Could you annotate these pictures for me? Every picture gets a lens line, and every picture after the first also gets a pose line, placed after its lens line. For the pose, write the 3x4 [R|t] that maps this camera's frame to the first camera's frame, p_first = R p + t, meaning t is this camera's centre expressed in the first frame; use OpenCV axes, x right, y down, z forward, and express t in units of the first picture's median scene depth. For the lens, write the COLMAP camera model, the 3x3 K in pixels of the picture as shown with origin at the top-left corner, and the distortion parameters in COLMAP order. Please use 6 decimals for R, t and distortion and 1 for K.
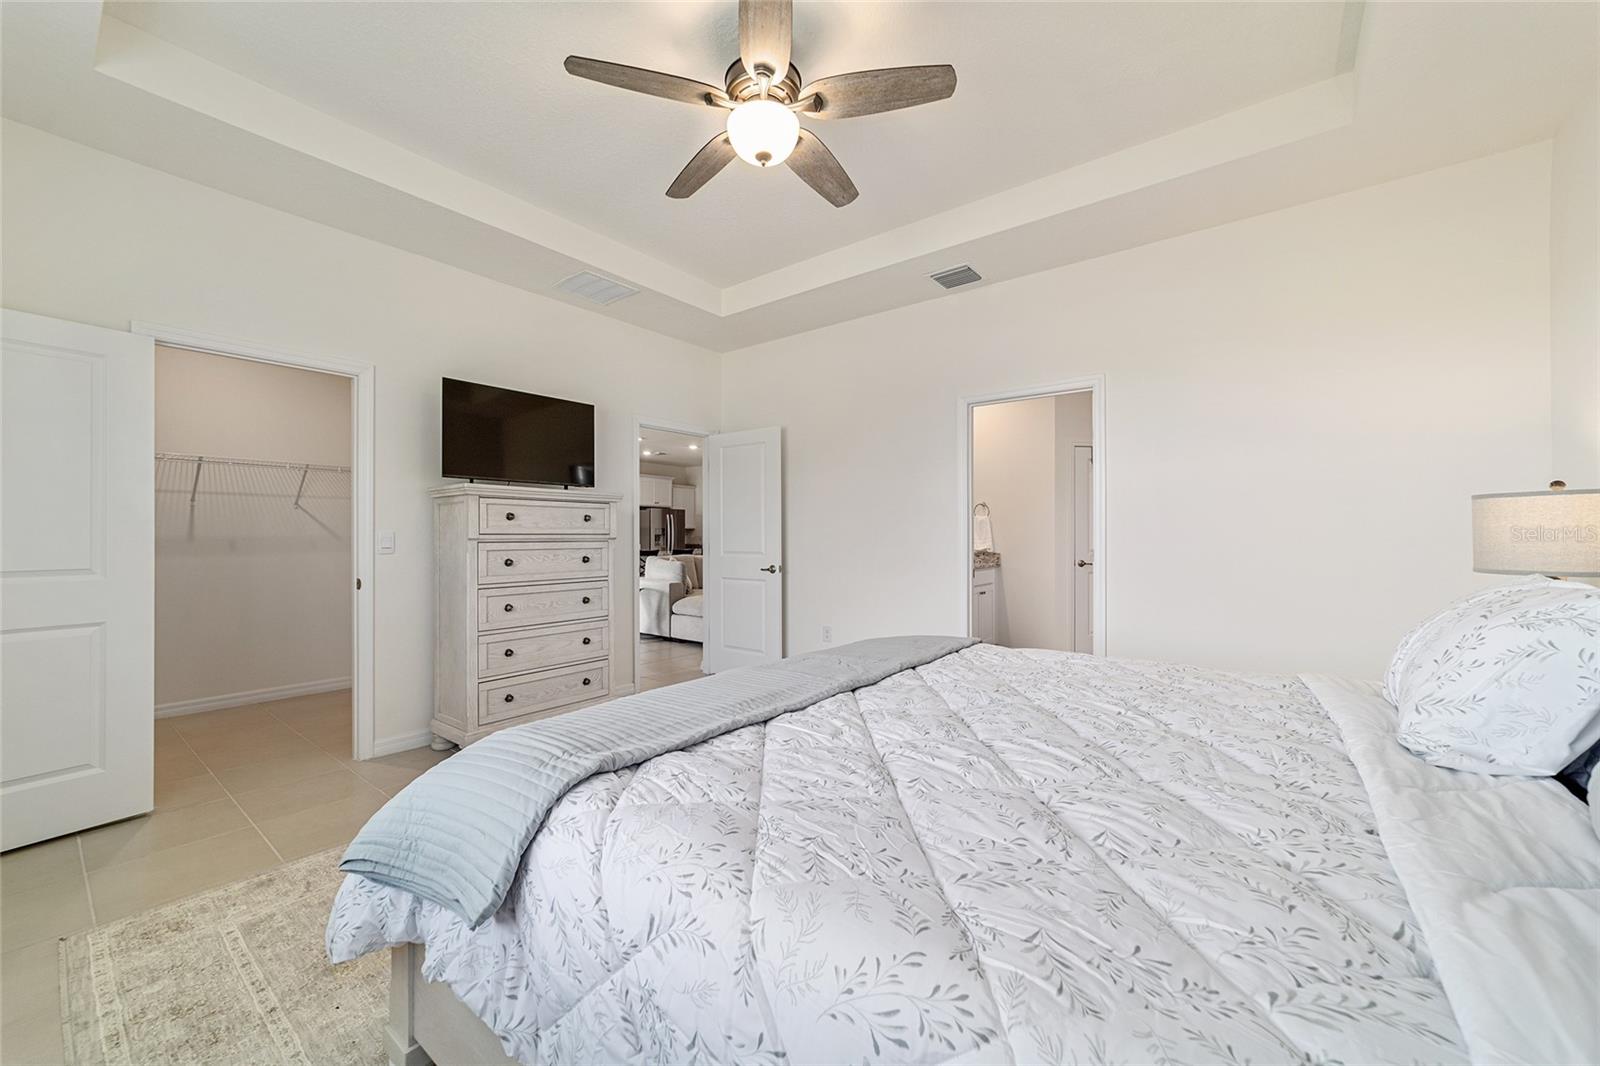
lens RADIAL K [[617.2, 0, 790.6], [0, 617.2, 534.6], [0, 0, 1]] dist [-0.017065, 0.008822]
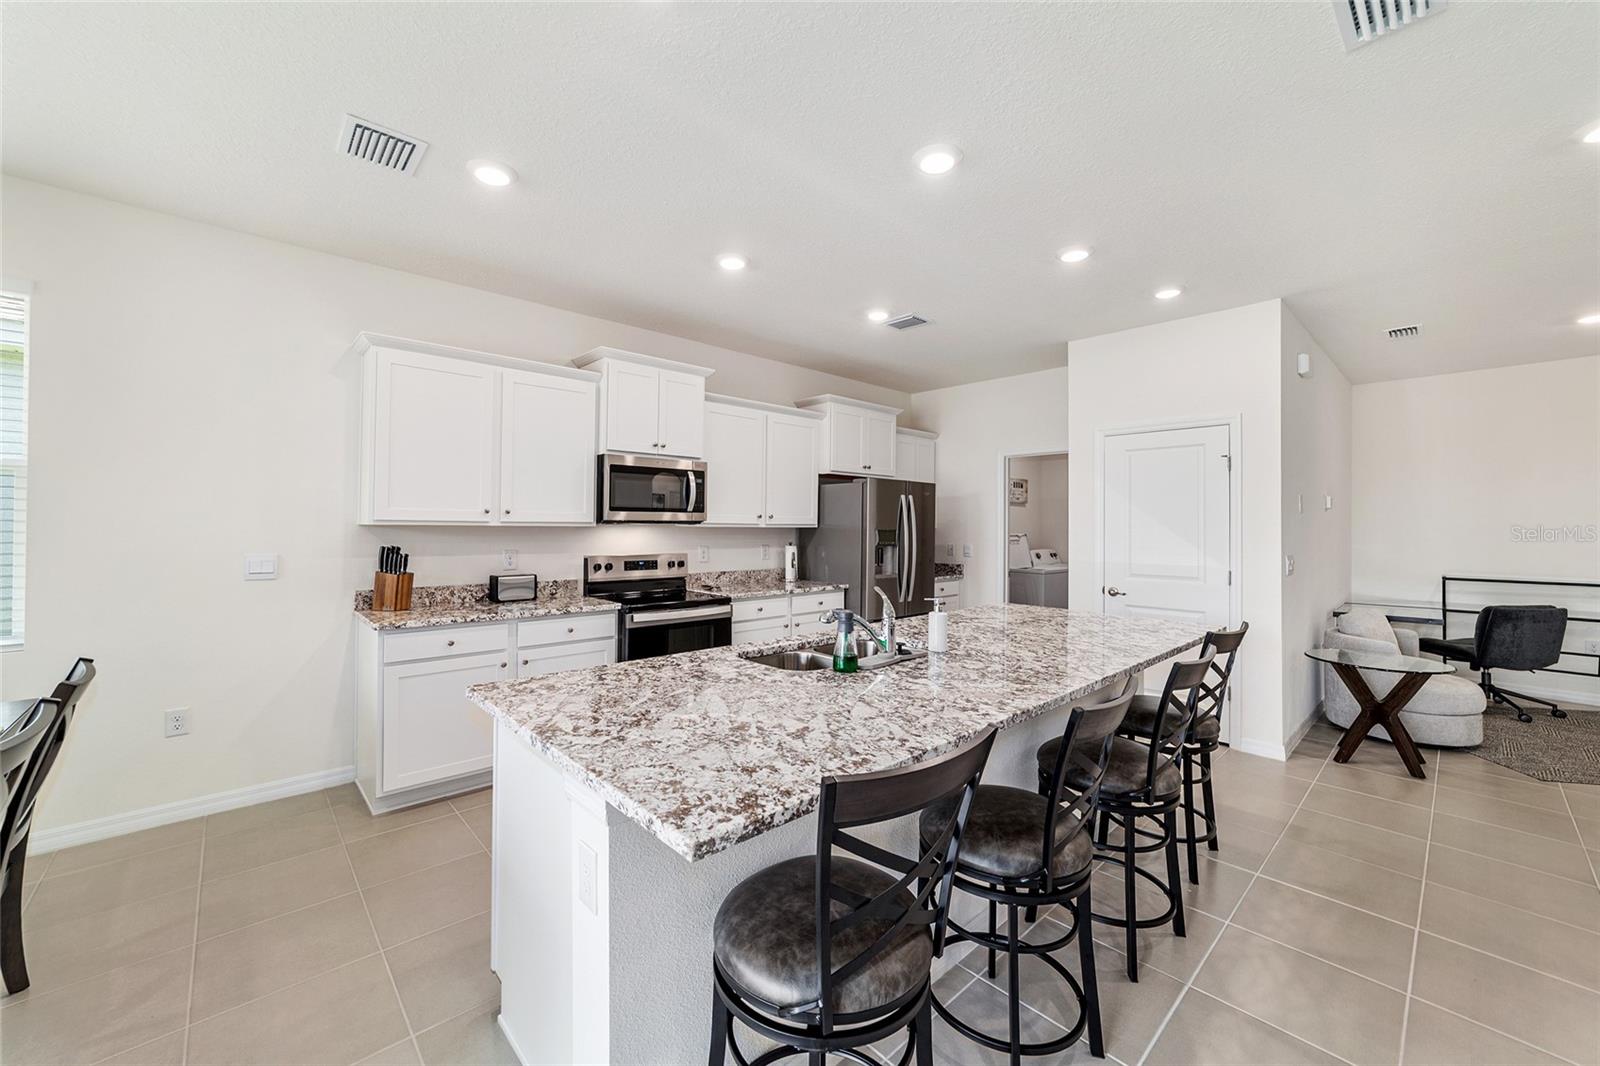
lens RADIAL K [[626.1, 0, 790.1], [0, 626.1, 520.2], [0, 0, 1]] dist [-0.017885, 0.000027]
pose [[0.986653, 0.007668, -0.162657, -0.210222], [-0.008733, 0.999945, -0.005833, -0.012888], [0.162604, 0.007175, 0.986665, 0.601144]]
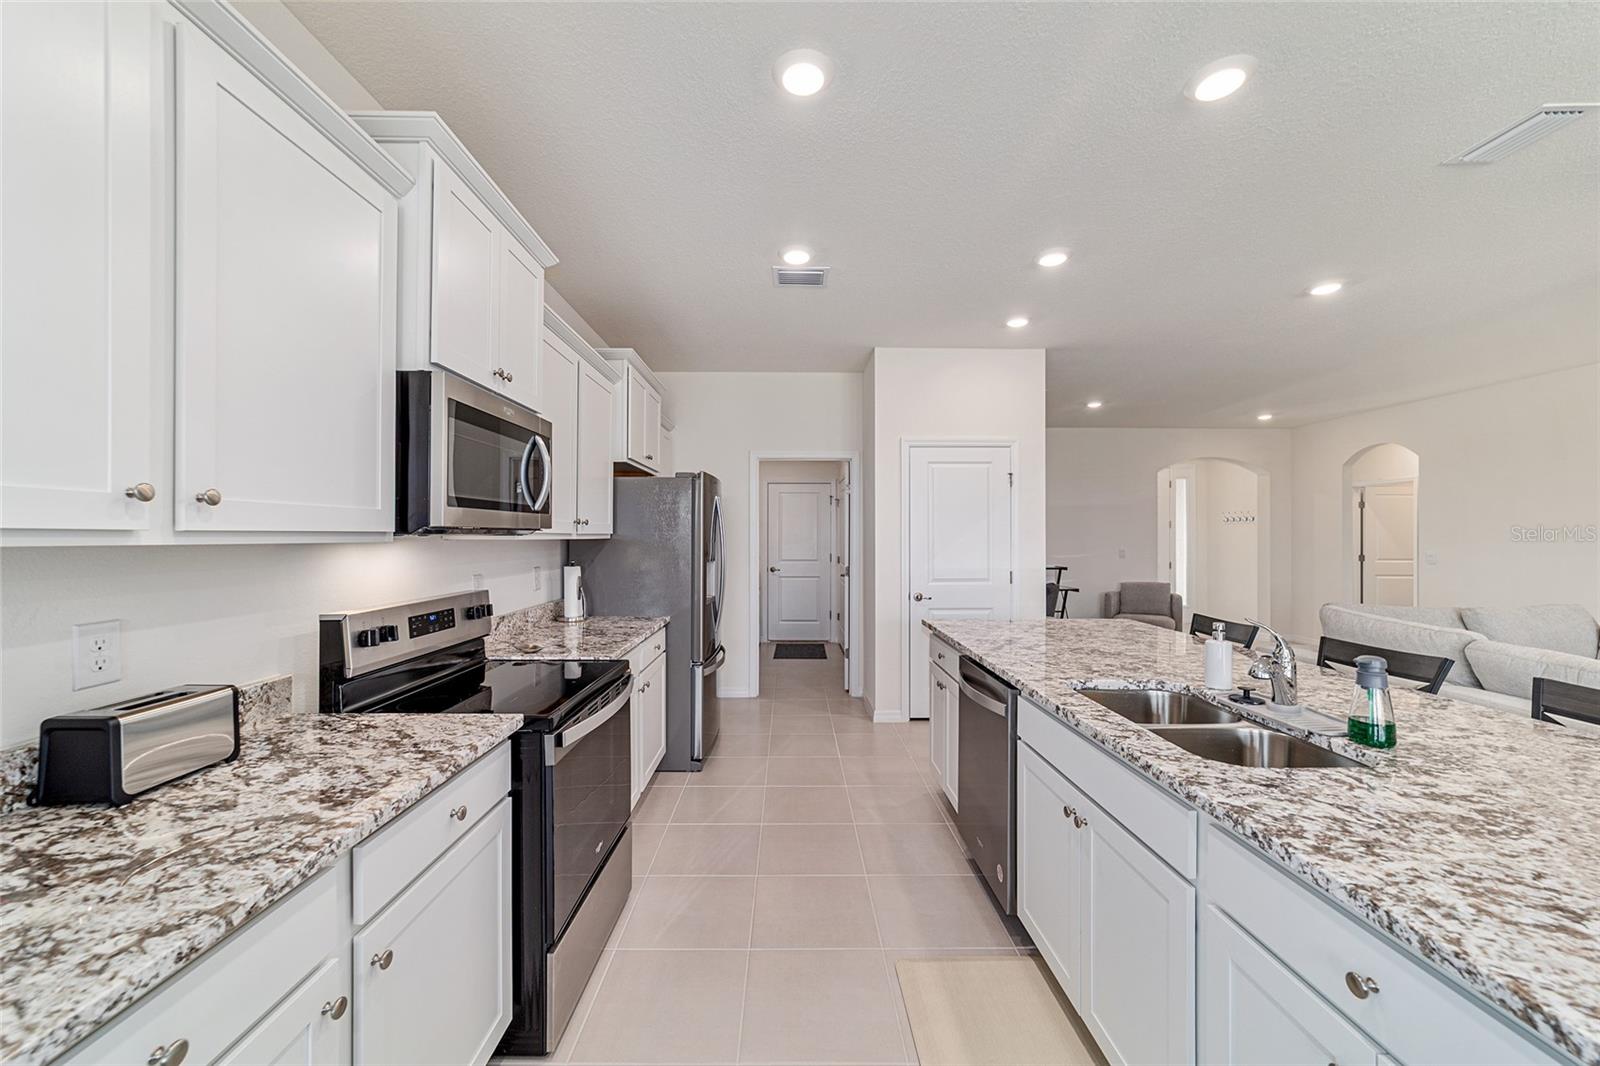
lens RADIAL K [[614.1, 0, 793.3], [0, 614.1, 530.5], [0, 0, 1]] dist [-0.019878, 0.008791]
pose [[0.784480, 0.006260, 0.620122, -0.374888], [-0.002317, 0.999972, -0.007163, -0.012412], [-0.620149, 0.004183, 0.784473, 0.745236]]
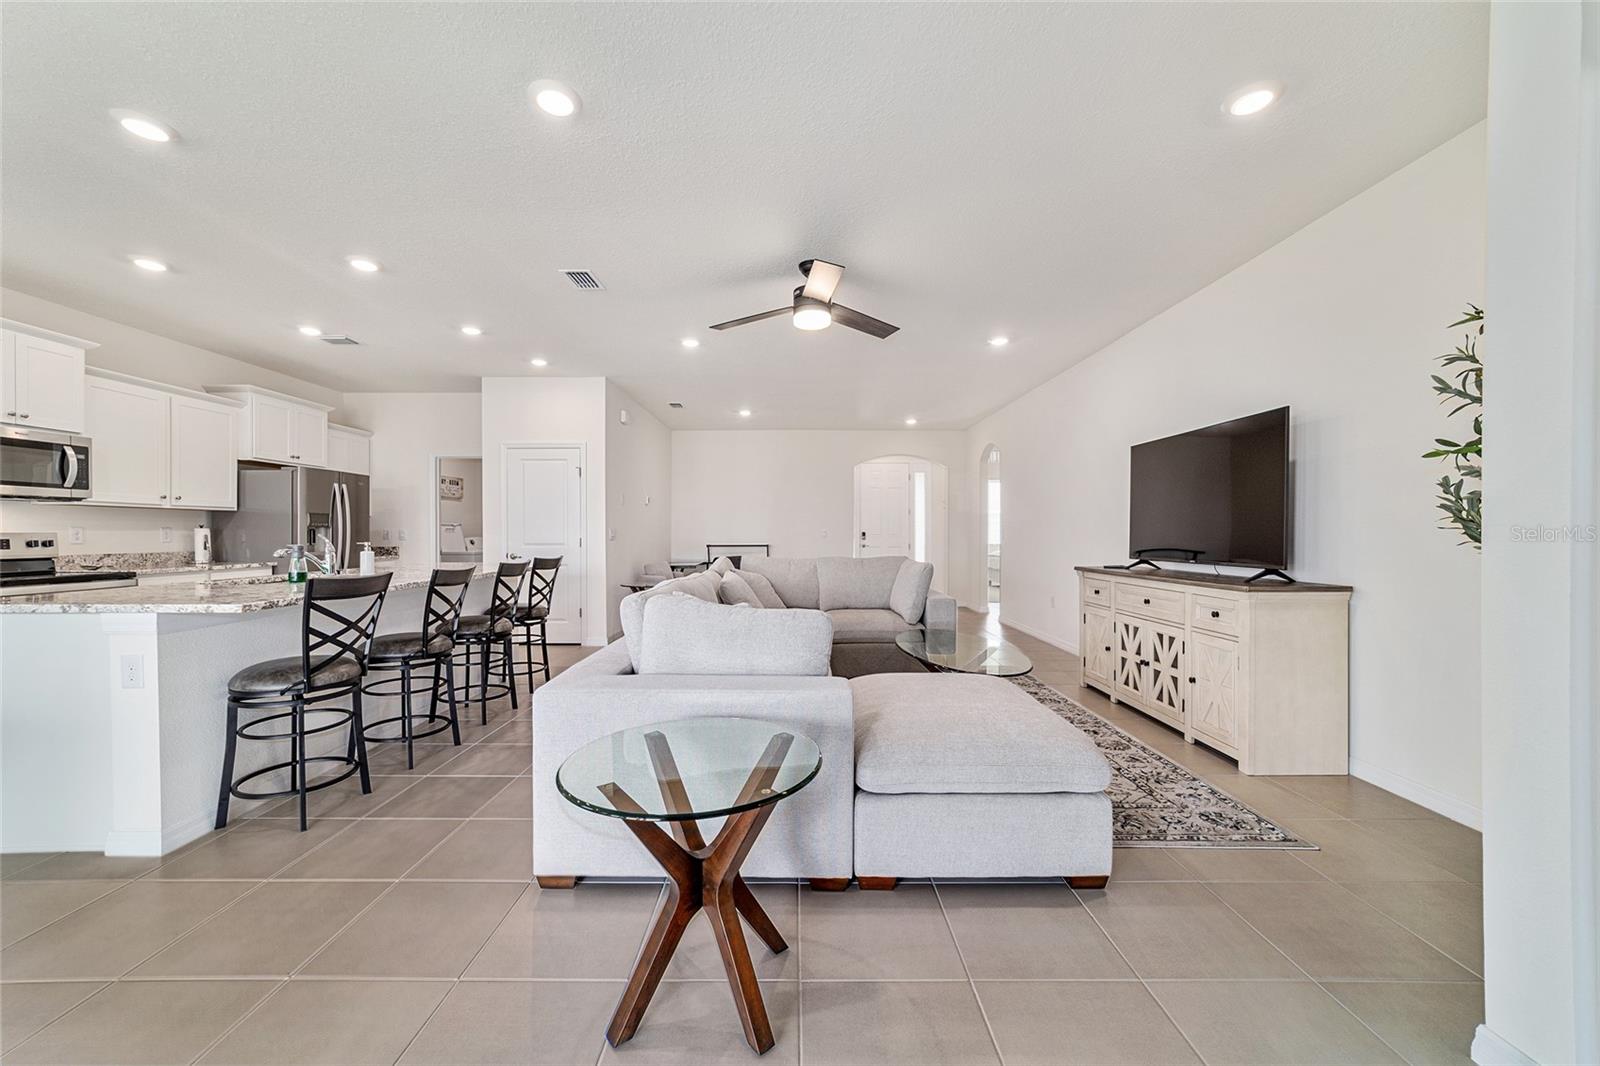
lens RADIAL K [[617.2, 0, 790.6], [0, 617.2, 534.6], [0, 0, 1]] dist [-0.017065, 0.008822]
pose [[0.791013, -0.001056, 0.611798, -0.216042], [-0.002088, 0.999988, 0.004426, 0.003874], [-0.611795, -0.004779, 0.791002, 0.436060]]
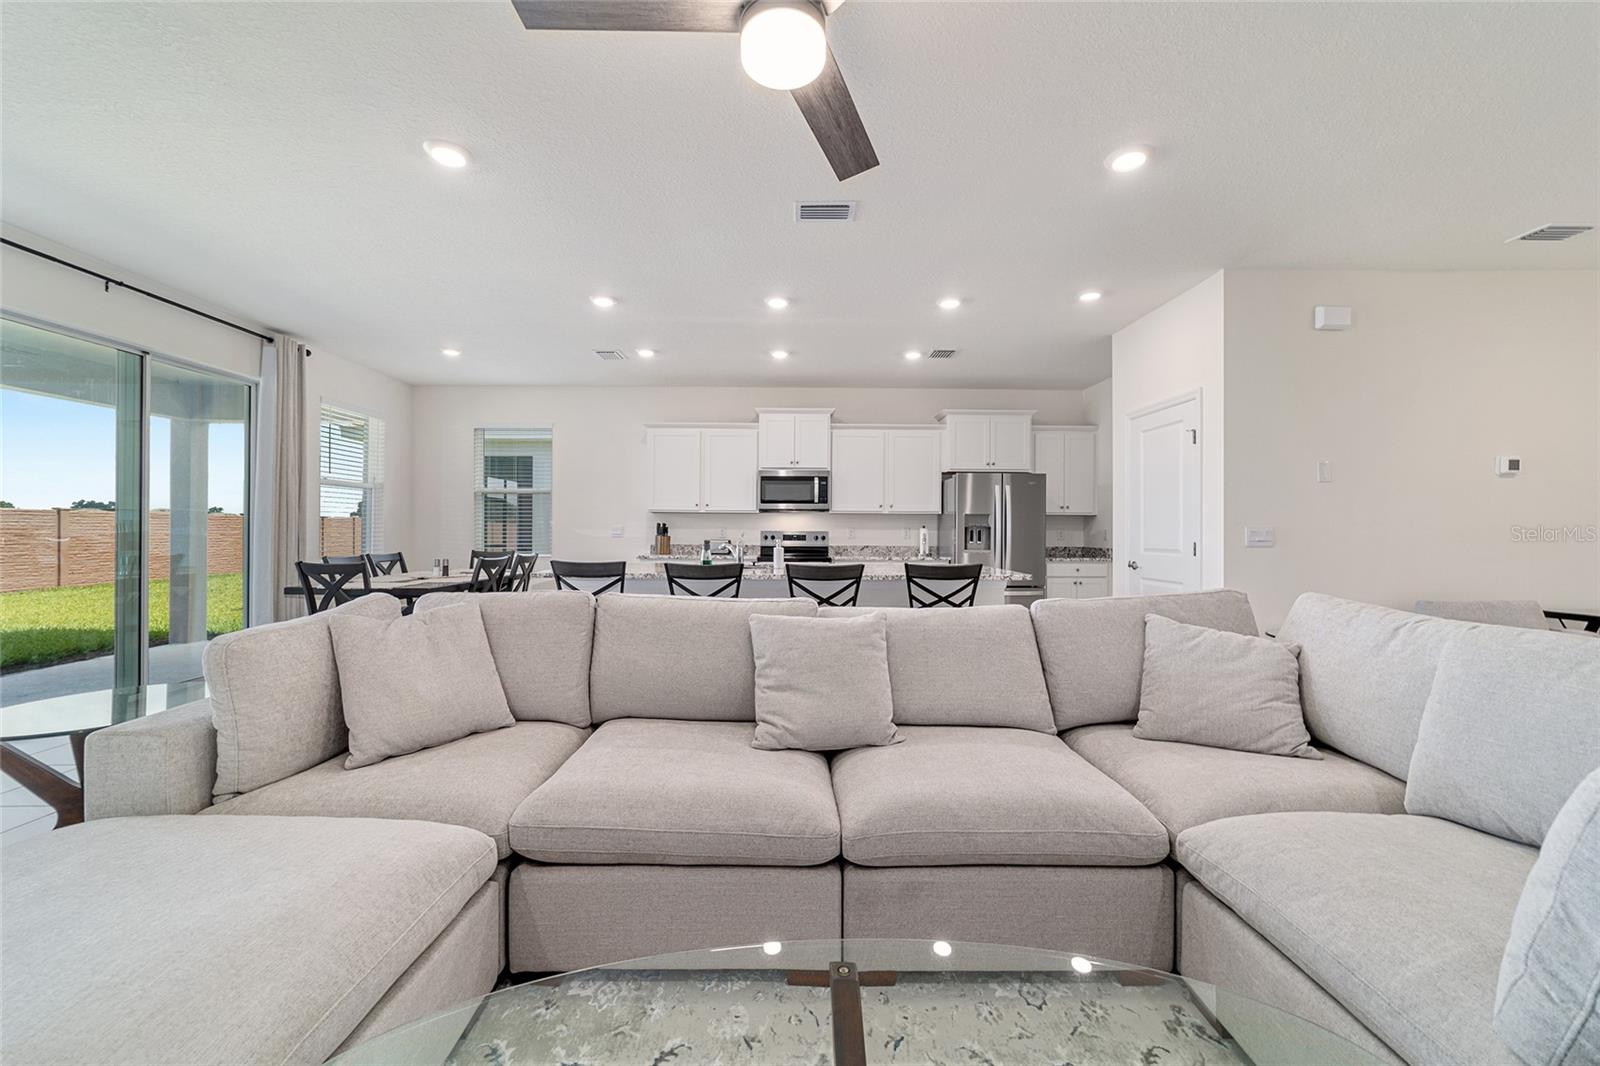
lens RADIAL K [[614.1, 0, 793.3], [0, 614.1, 530.5], [0, 0, 1]] dist [-0.019878, 0.008791]
pose [[0.623385, 0.004485, -0.781902, 0.081005], [-0.004292, 0.999988, 0.002314, 0.003444], [0.781903, 0.001913, 0.623397, 0.588873]]
